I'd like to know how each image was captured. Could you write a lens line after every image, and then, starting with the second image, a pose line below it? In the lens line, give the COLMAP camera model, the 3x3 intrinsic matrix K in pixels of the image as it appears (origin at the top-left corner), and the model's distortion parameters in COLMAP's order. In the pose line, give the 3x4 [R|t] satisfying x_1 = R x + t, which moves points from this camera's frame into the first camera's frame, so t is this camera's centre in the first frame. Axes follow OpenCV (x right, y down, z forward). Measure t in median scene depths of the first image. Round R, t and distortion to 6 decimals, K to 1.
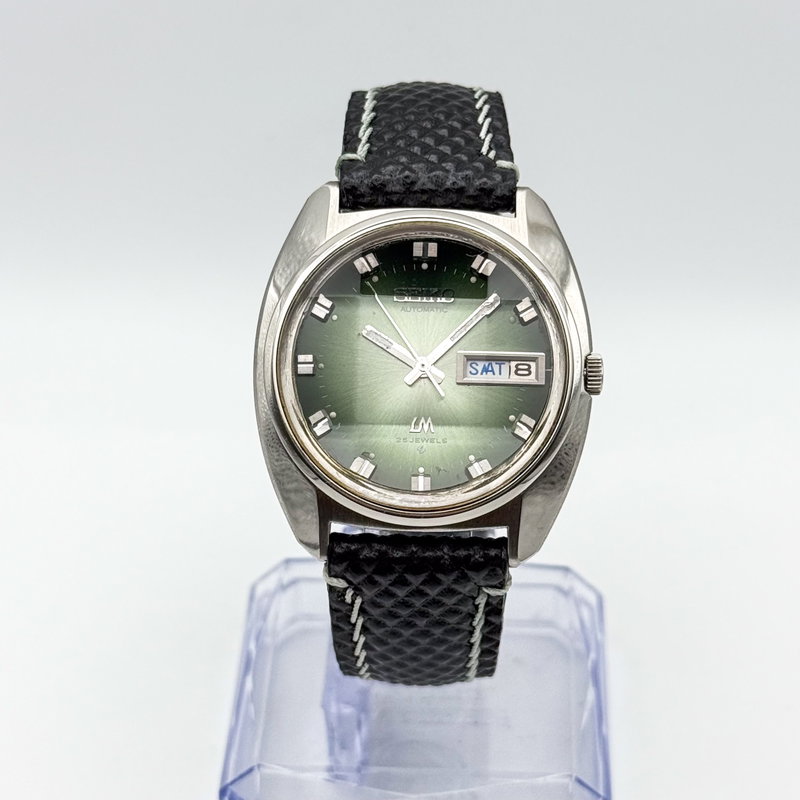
lens RADIAL K [[2159.7, 0, 401.4], [0, 2159.7, 395.9], [0, 0, 1]] dist [0.418446, 0.000000]
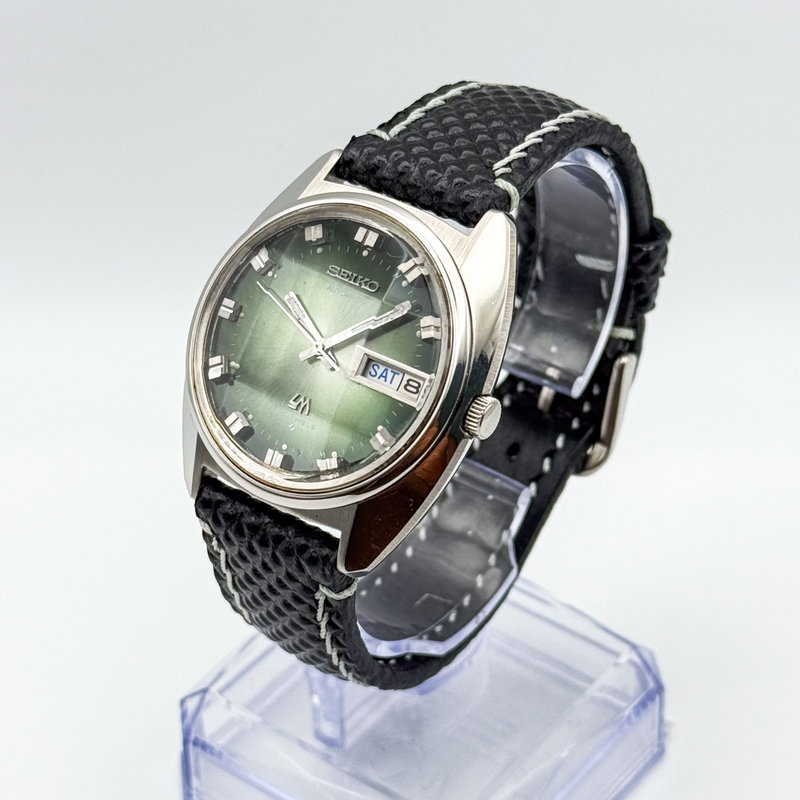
lens RADIAL K [[2159.7, 0, 403.8], [0, 2159.7, 404.1], [0, 0, 1]] dist [0.418446, 0.000000]
pose [[0.823724, 0.331090, -0.460280, 0.497135], [-0.327637, 0.940491, 0.090173, -0.089867], [0.462744, 0.076527, 0.883183, 0.146846]]
